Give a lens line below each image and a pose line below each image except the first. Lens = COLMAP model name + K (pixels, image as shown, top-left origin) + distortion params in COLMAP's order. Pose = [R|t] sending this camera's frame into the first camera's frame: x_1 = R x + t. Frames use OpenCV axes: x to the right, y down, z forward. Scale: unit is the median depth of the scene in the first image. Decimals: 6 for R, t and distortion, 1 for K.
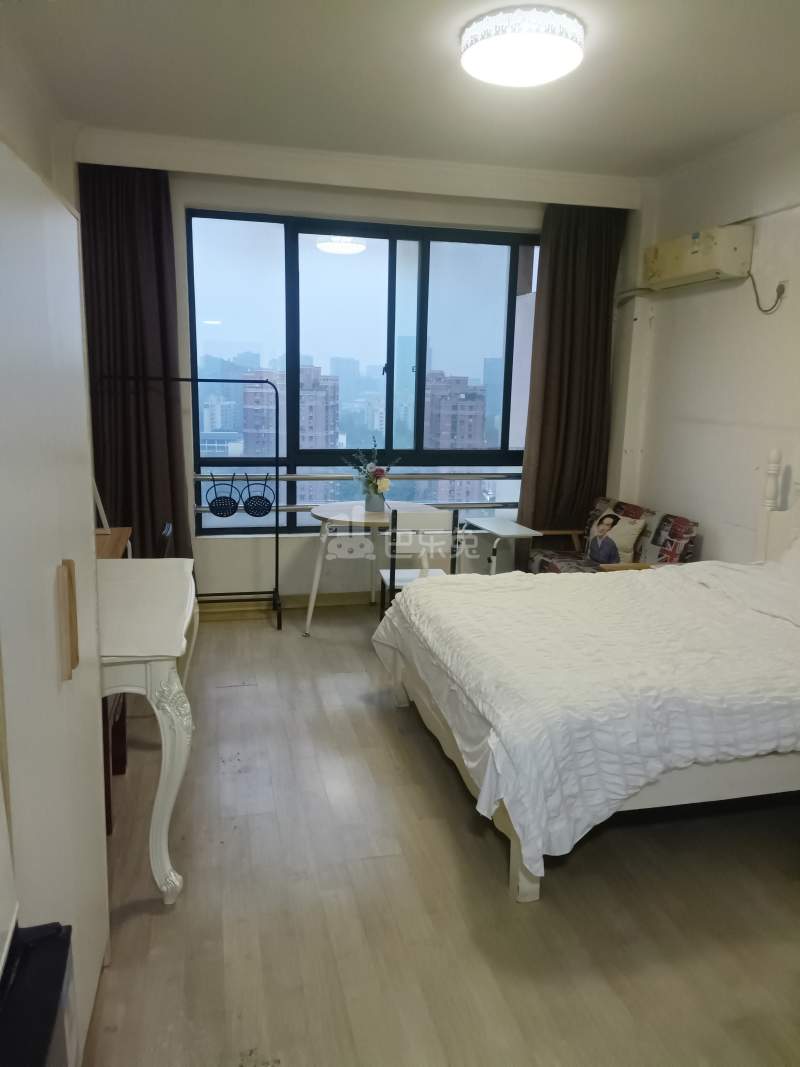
lens RADIAL K [[819.6, 0, 401.1], [0, 819.6, 549.1], [0, 0, 1]] dist [0.062153, -0.007406]
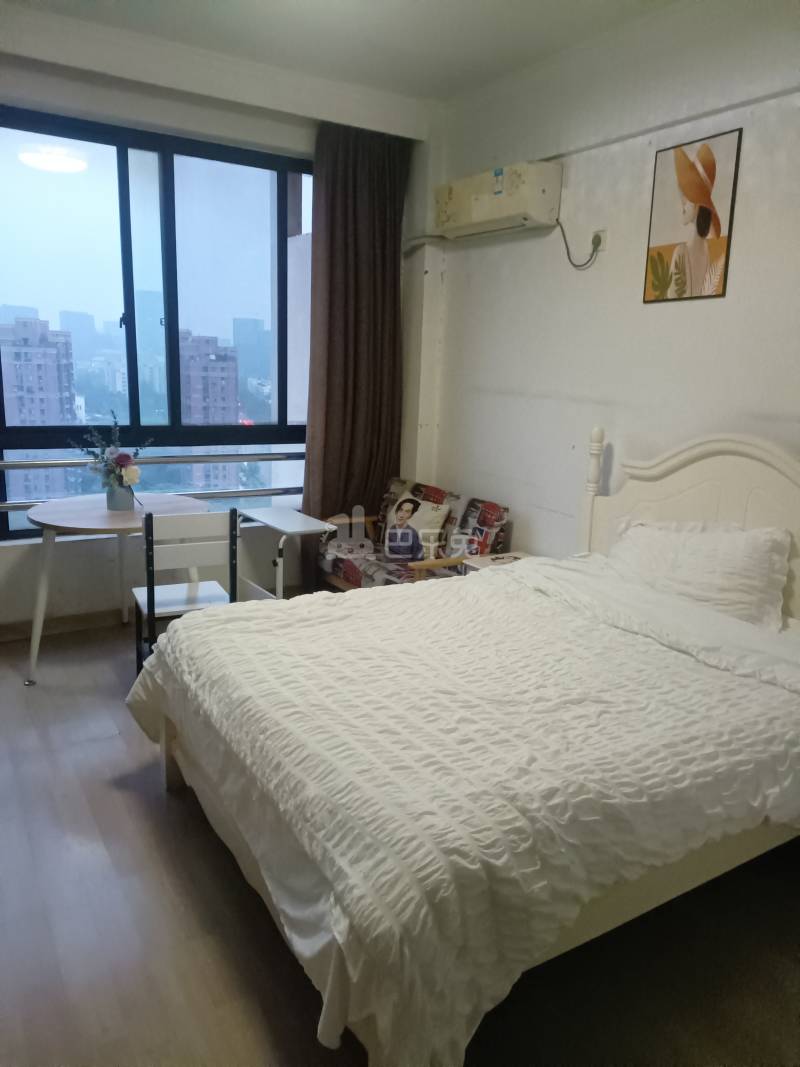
lens RADIAL K [[819.6, 0, 401.1], [0, 819.6, 549.1], [0, 0, 1]] dist [0.062153, -0.007406]
pose [[0.957344, -0.053095, 0.284031, -0.002501], [0.040590, 0.997937, 0.049737, -0.034164], [-0.286086, -0.036087, 0.957524, 0.179673]]
